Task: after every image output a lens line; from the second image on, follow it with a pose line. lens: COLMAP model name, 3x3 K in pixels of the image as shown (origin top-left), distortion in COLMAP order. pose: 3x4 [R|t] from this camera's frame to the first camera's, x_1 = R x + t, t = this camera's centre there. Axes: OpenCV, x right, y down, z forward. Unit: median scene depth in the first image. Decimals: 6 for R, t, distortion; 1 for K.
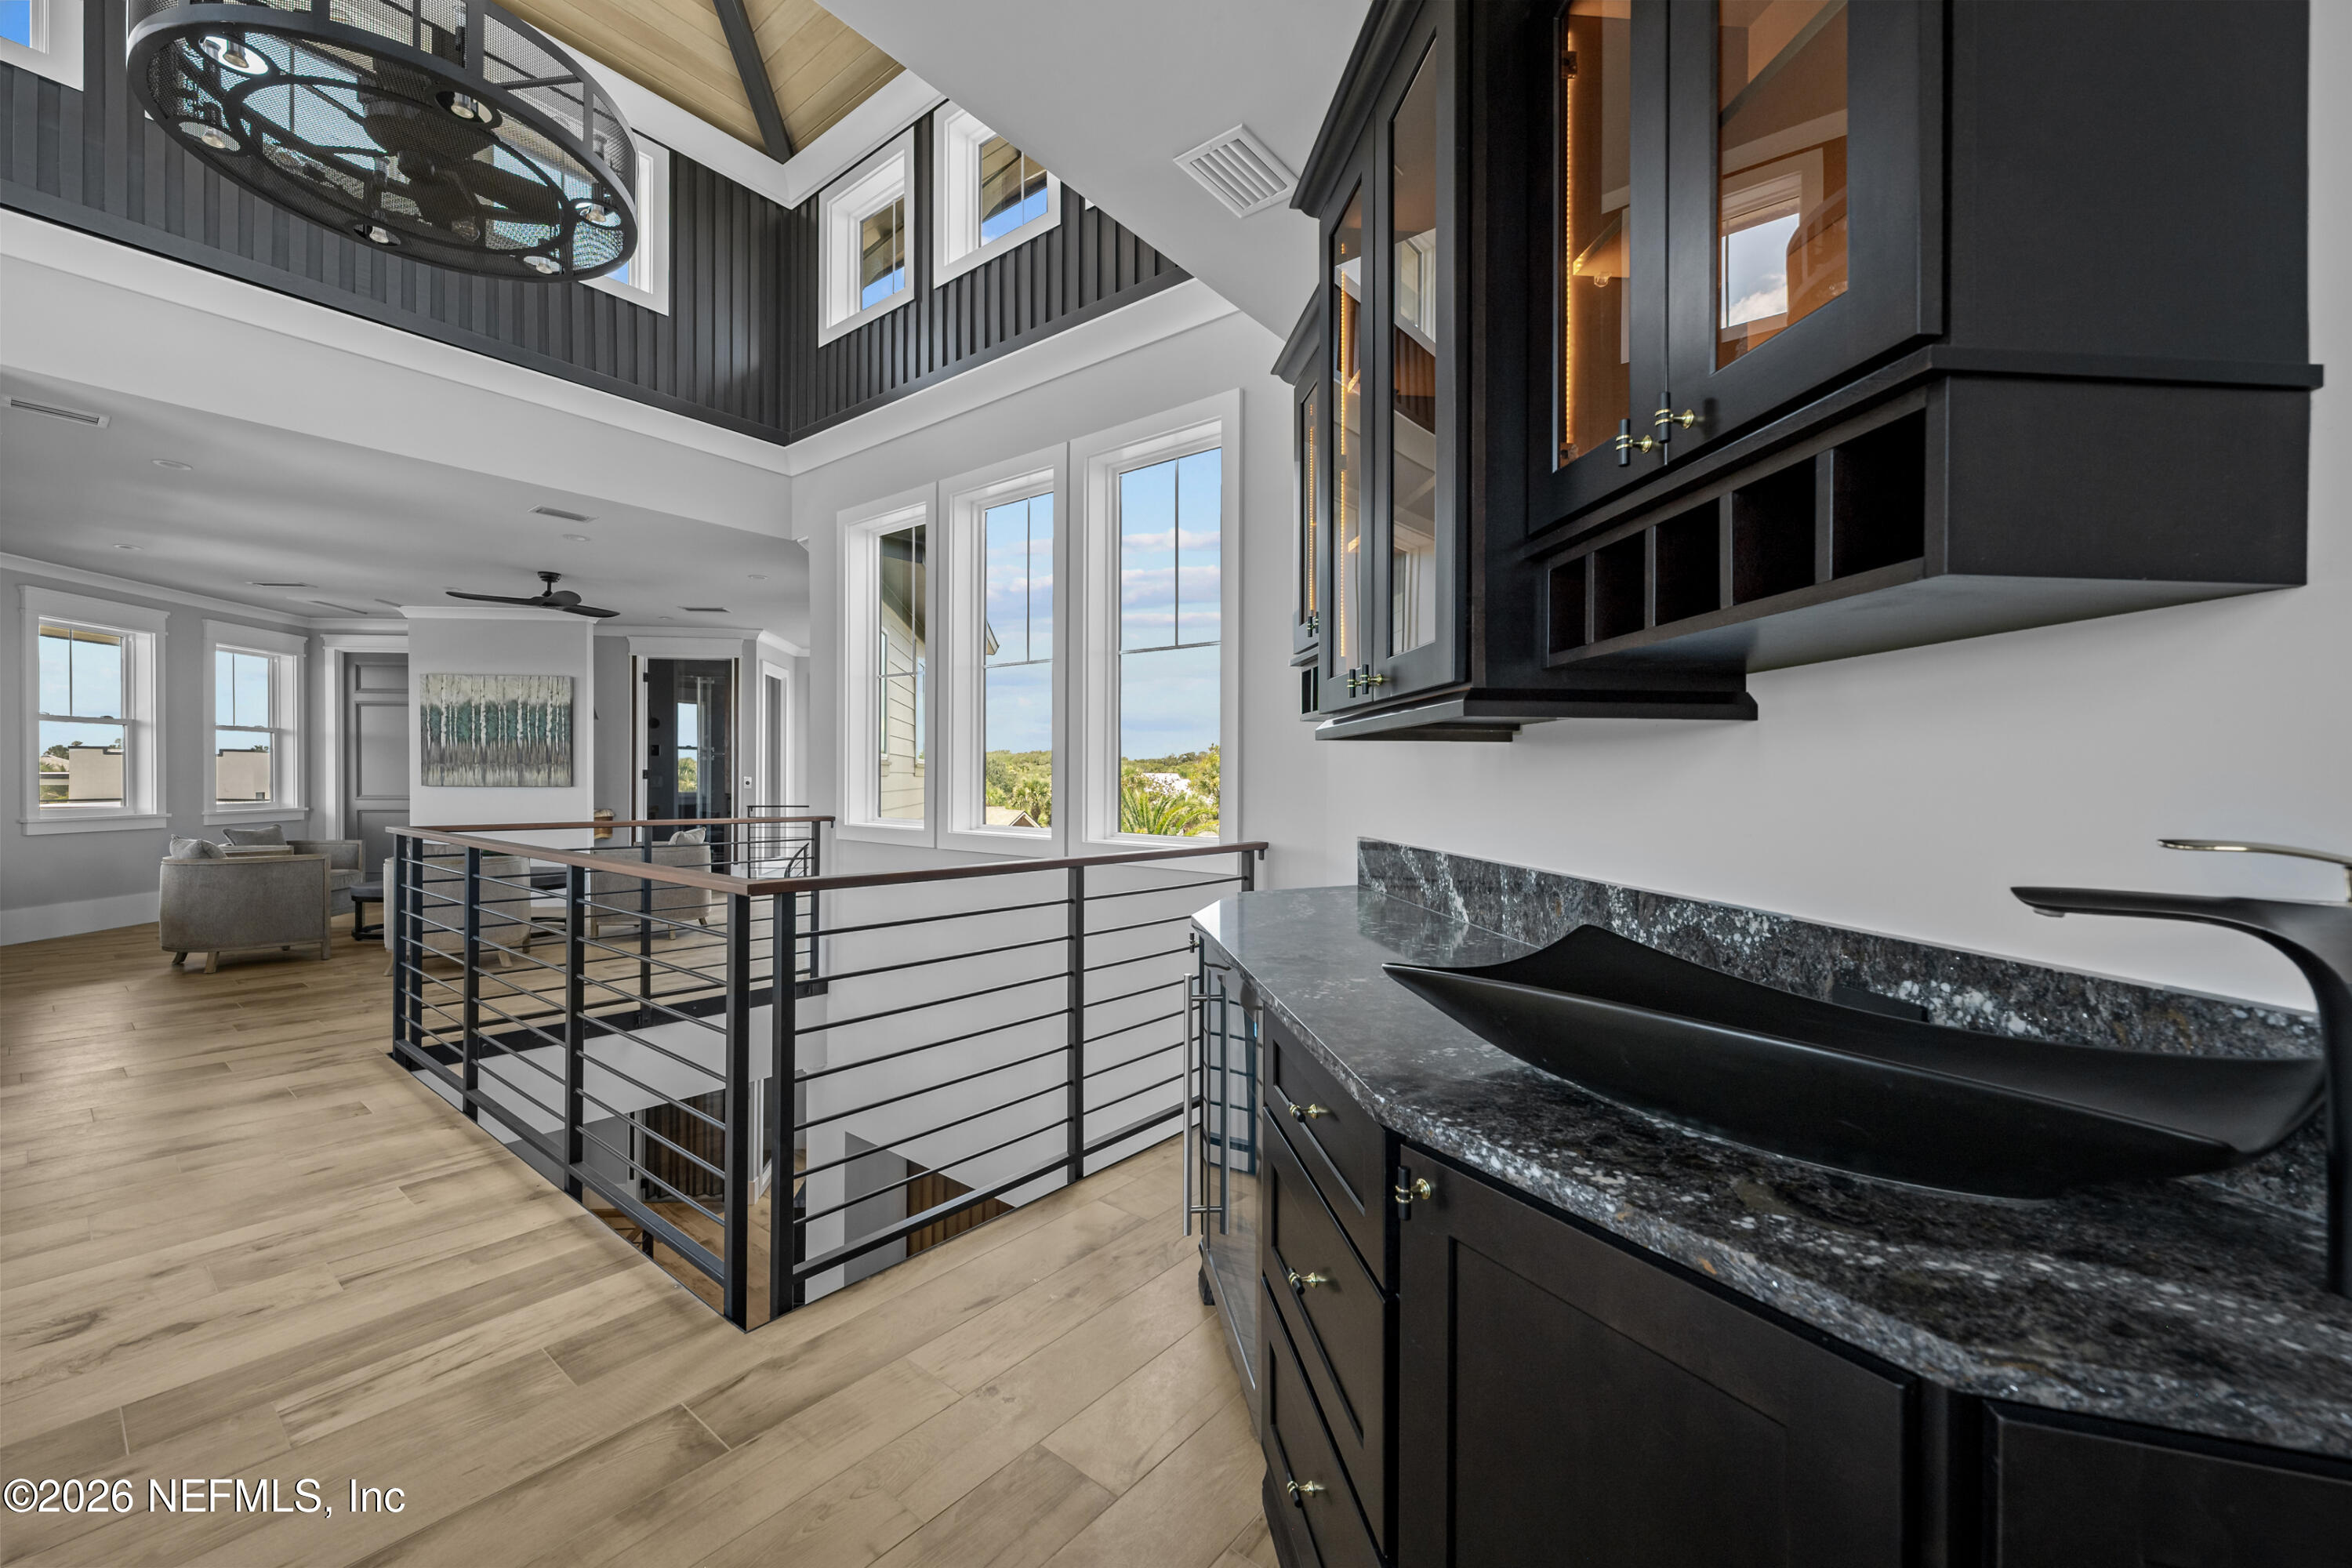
lens RADIAL K [[950.1, 0, 1165.9], [0, 950.1, 789.9], [0, 0, 1]] dist [0.000705, 0.000095]
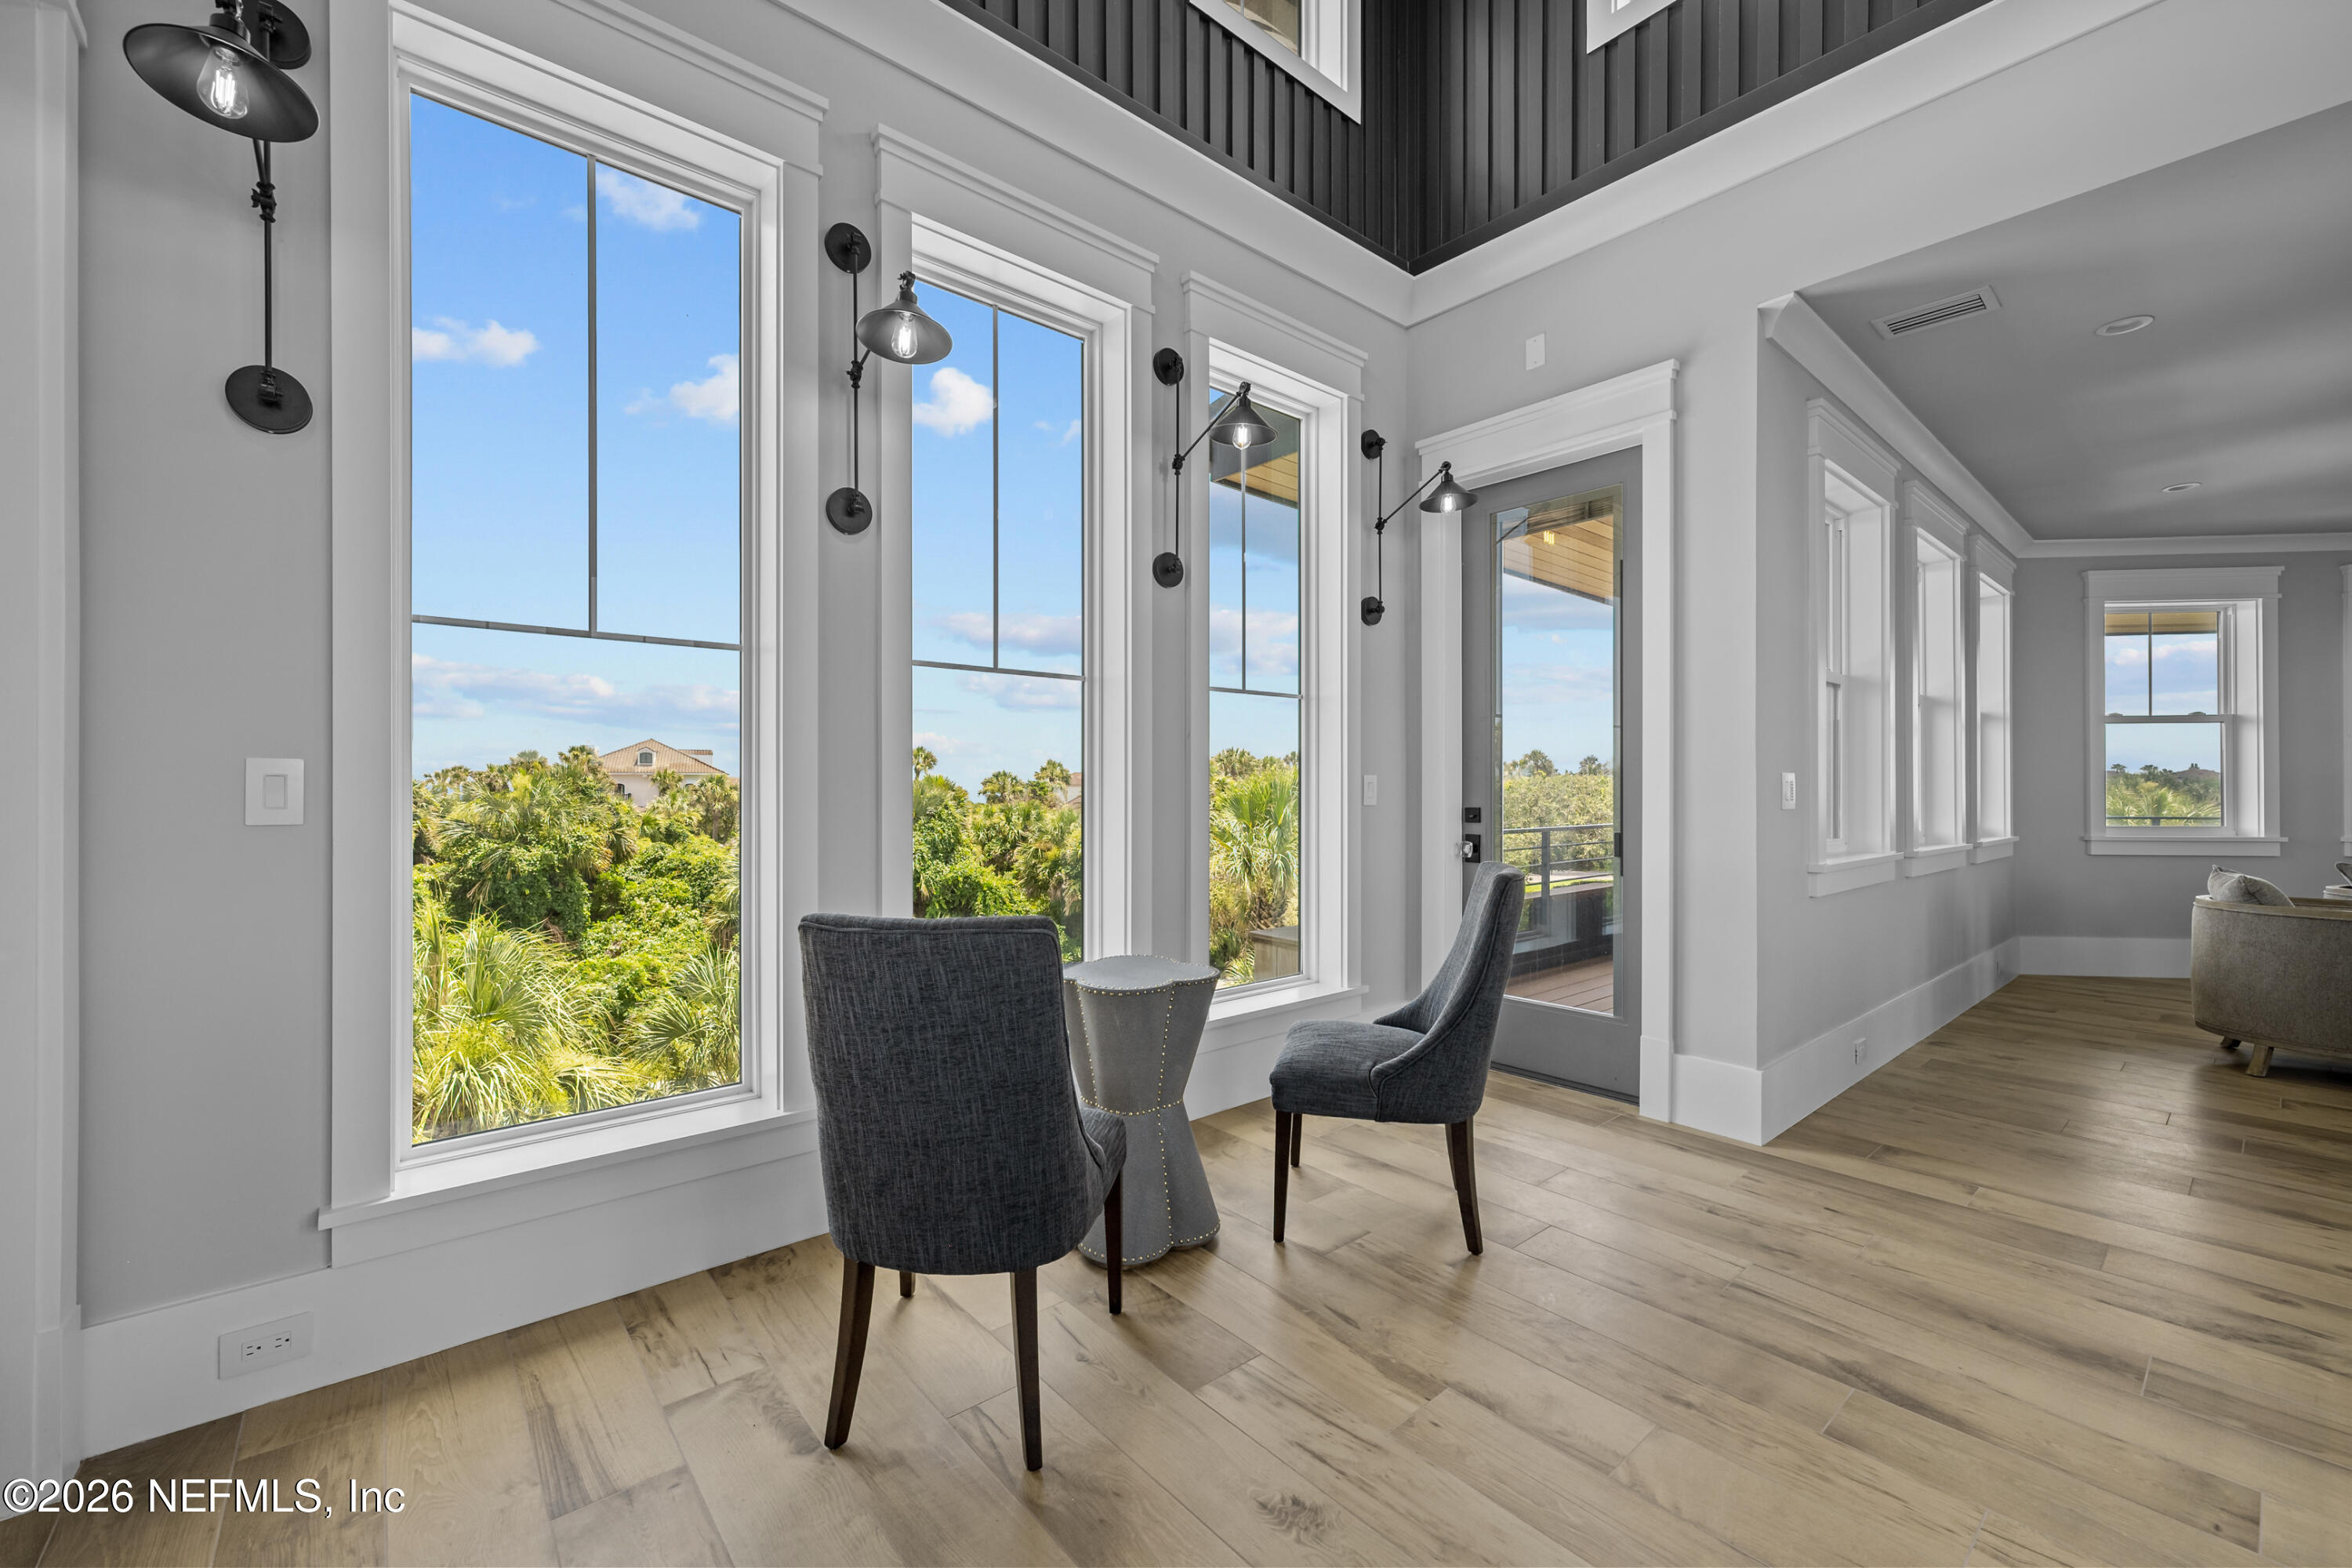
lens RADIAL K [[950.1, 0, 1158.6], [0, 950.1, 787.5], [0, 0, 1]] dist [0.000705, 0.000095]
pose [[-0.189634, -0.013517, -0.981762, -0.173749], [-0.010087, 0.999879, -0.011818, 0.004391], [0.981803, 0.007662, -0.189748, 0.321818]]
